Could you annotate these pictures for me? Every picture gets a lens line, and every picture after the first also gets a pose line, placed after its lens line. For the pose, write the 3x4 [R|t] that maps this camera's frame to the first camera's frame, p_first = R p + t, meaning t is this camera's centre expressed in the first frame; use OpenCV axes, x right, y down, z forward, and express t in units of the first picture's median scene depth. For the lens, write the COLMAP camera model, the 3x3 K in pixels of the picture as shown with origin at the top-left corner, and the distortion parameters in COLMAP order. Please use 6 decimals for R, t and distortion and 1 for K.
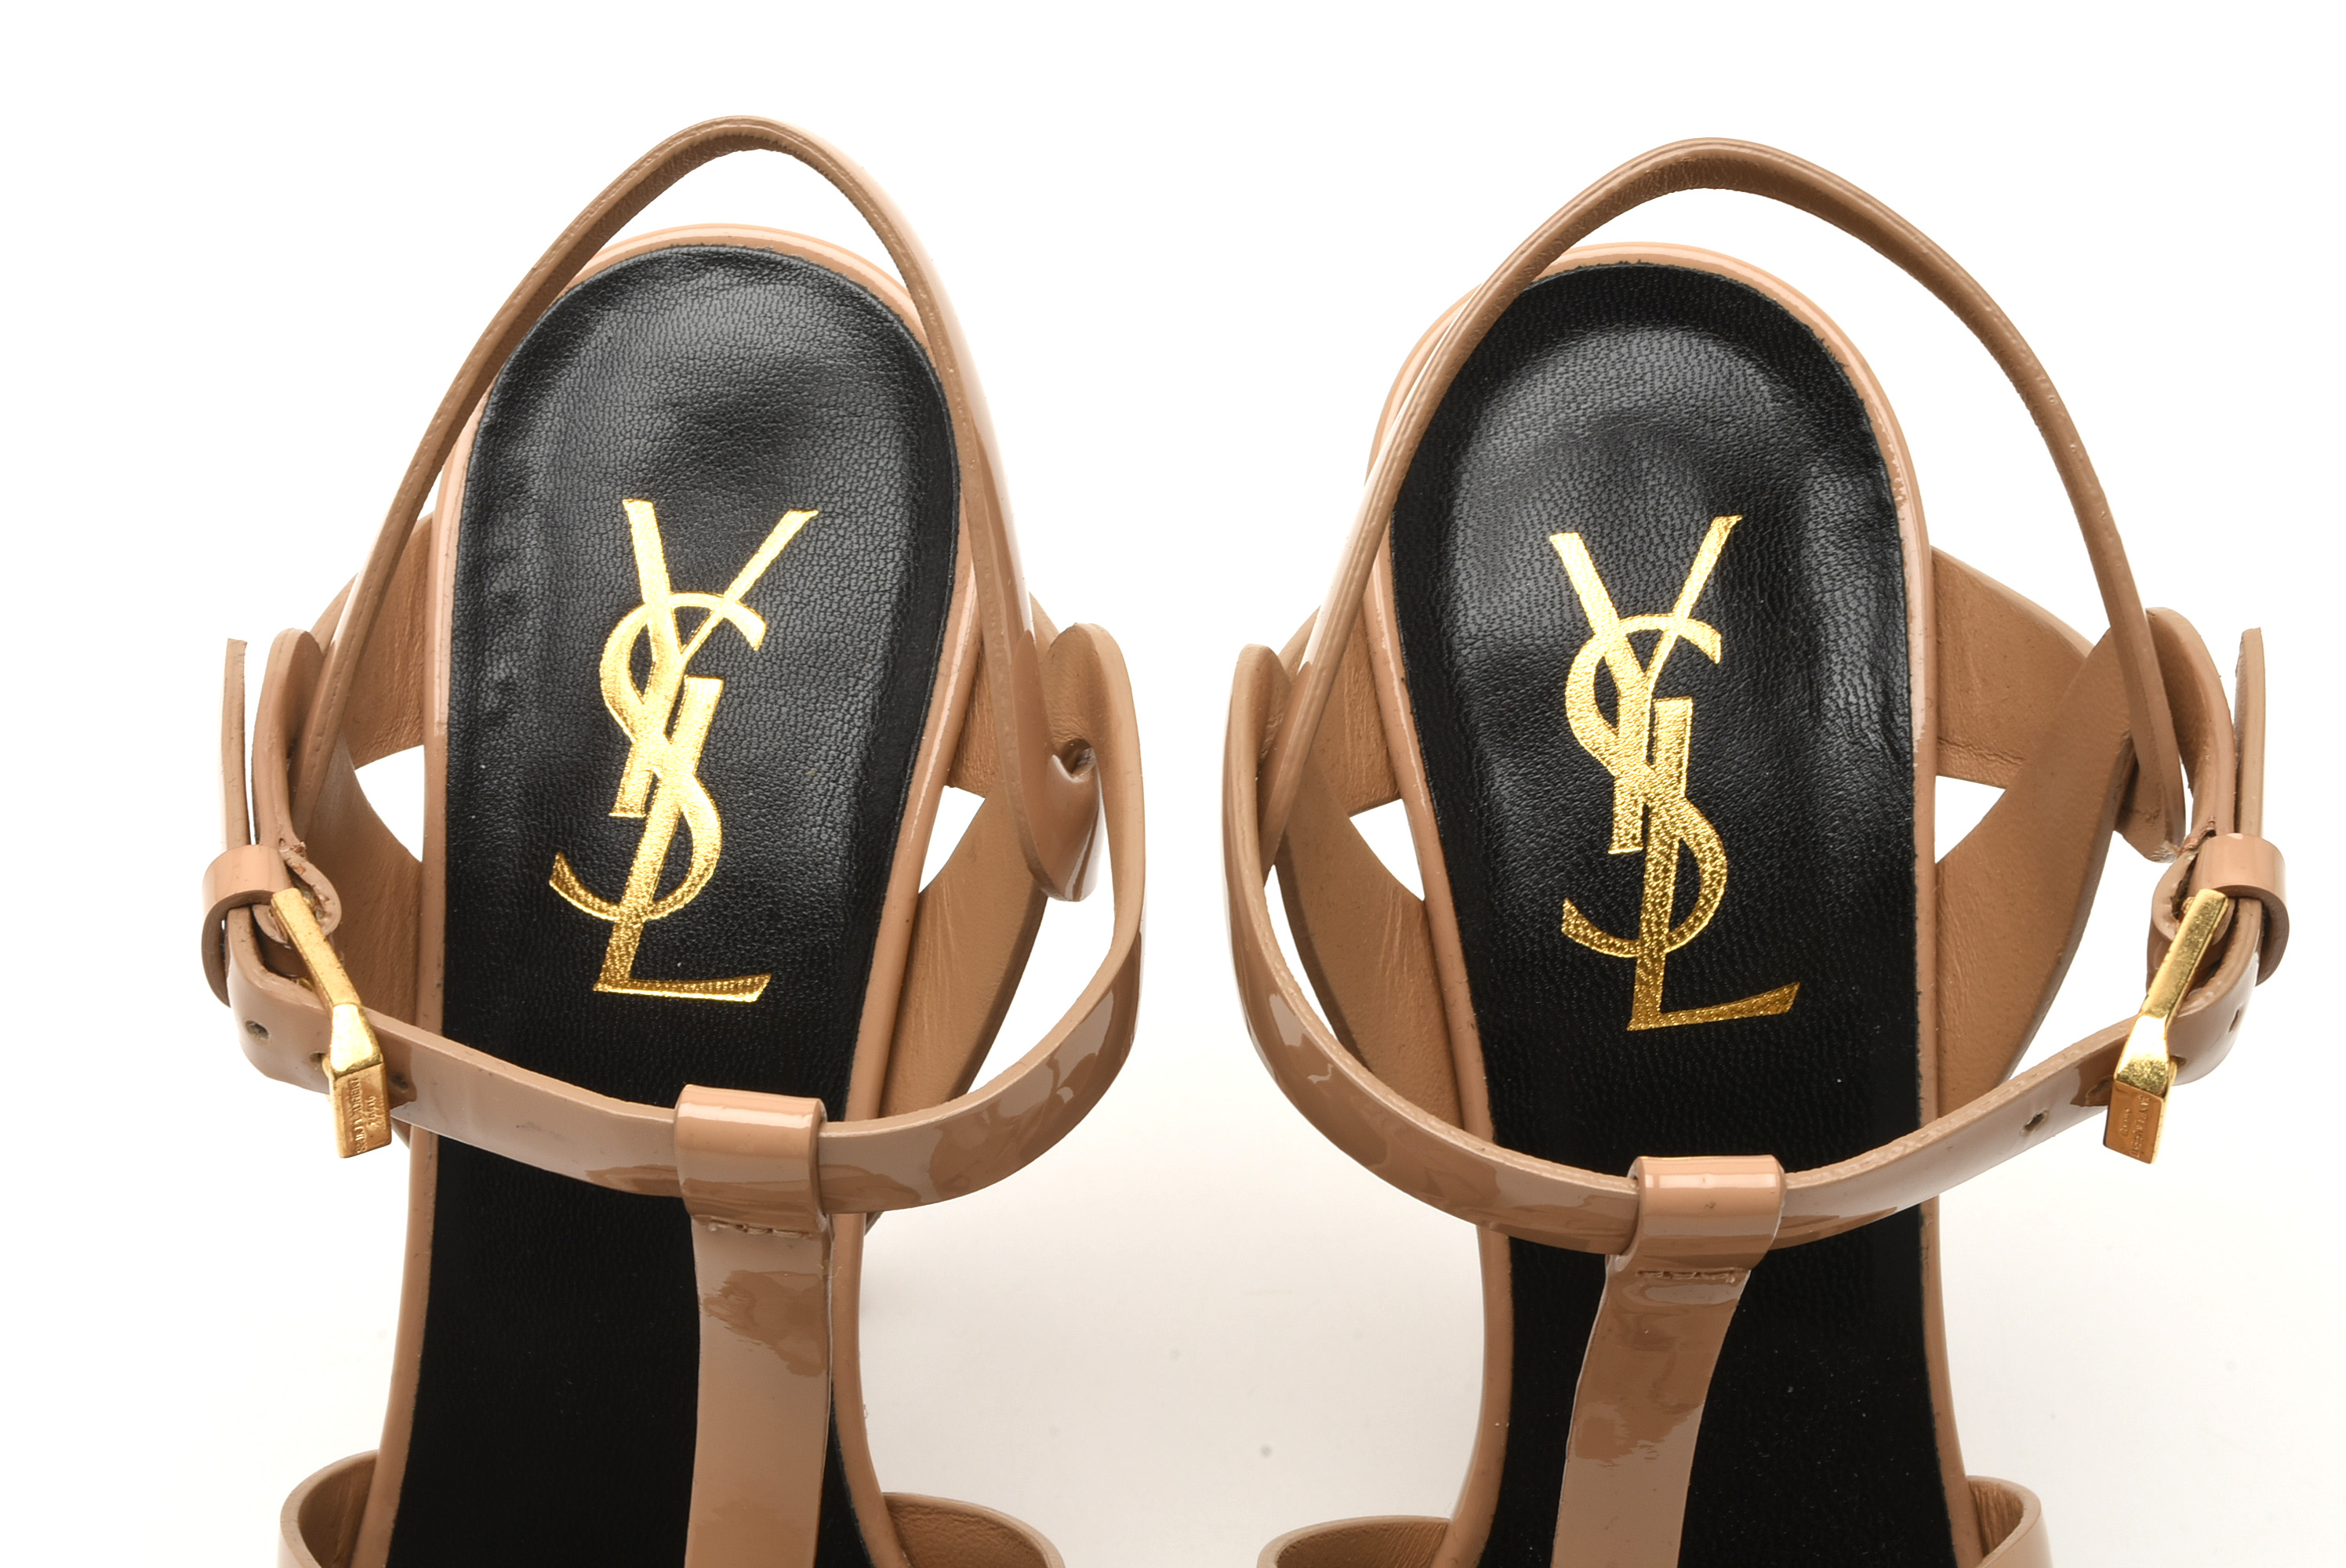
lens RADIAL K [[5521.0, 0, 1173.0], [0, 5521.0, 784.0], [0, 0, 1]] dist [0.029997, -0.777747]
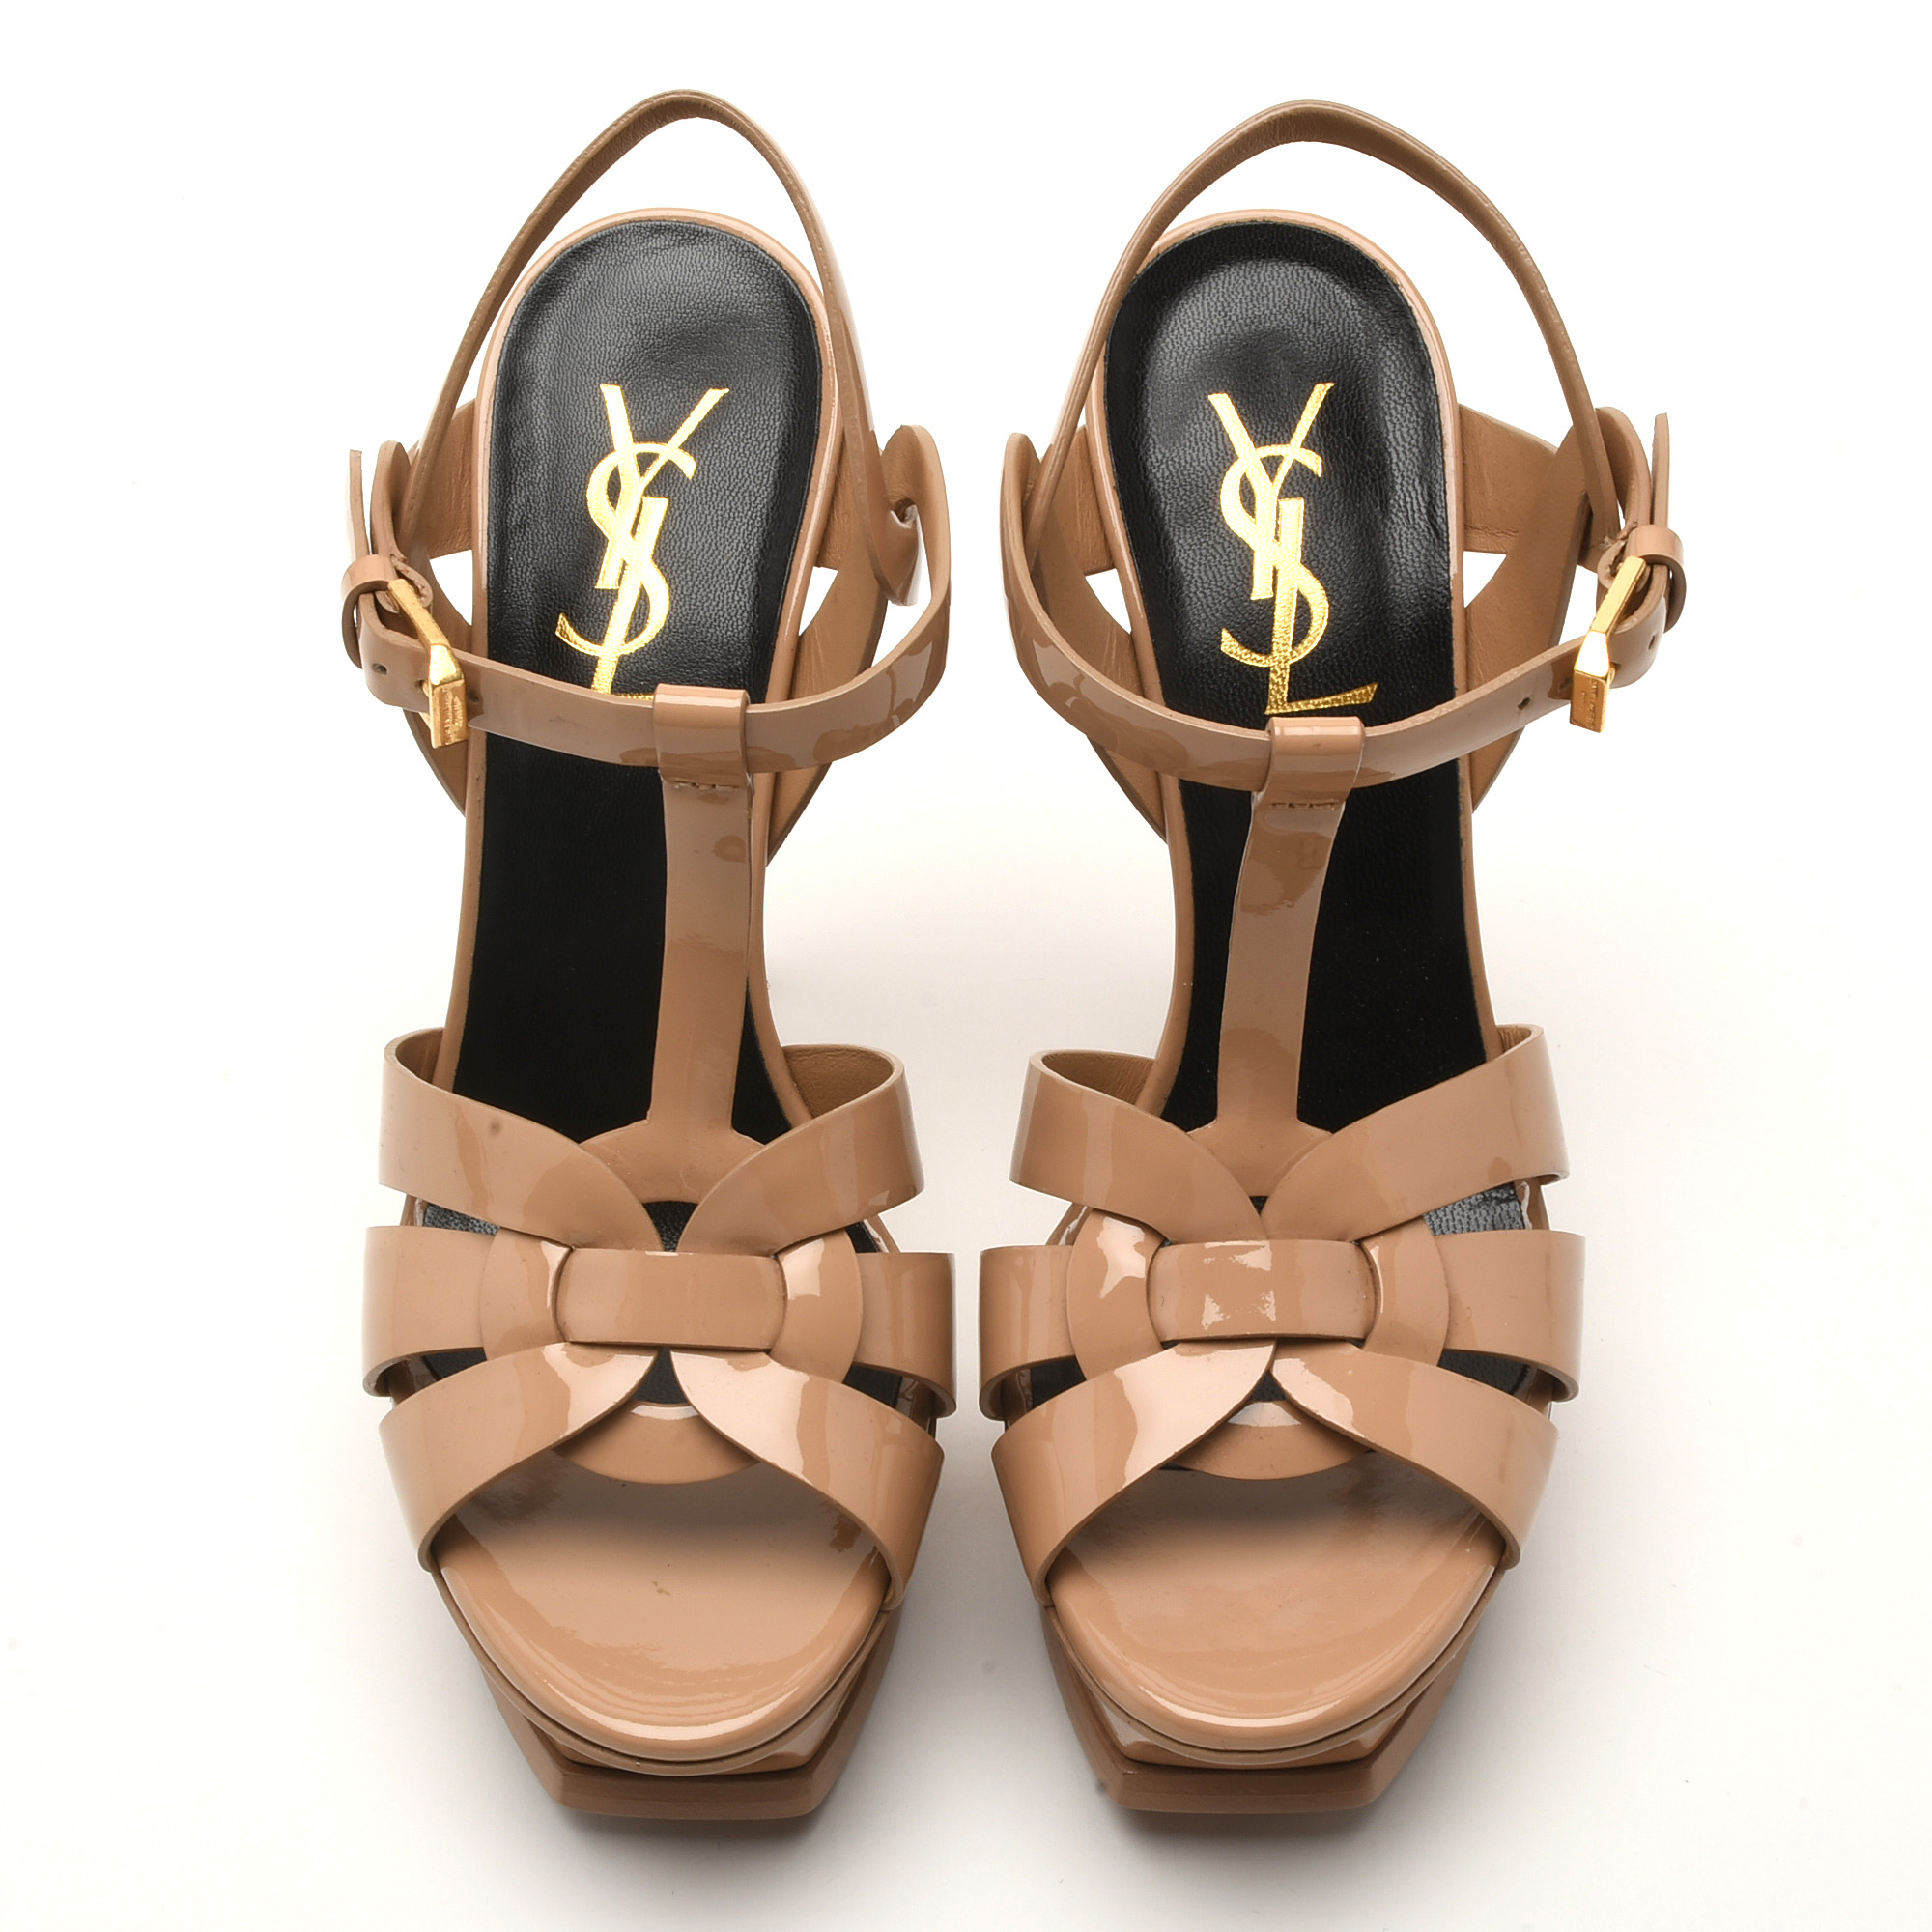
lens RADIAL K [[4291.9, 0, 996.1], [0, 4291.9, 966.0], [0, 0, 1]] dist [-0.008713, 0.167618]
pose [[0.999760, -0.016003, 0.014935, -0.010901], [0.016543, 0.999189, -0.036709, 0.155986], [-0.014336, 0.036947, 0.999214, -0.180950]]
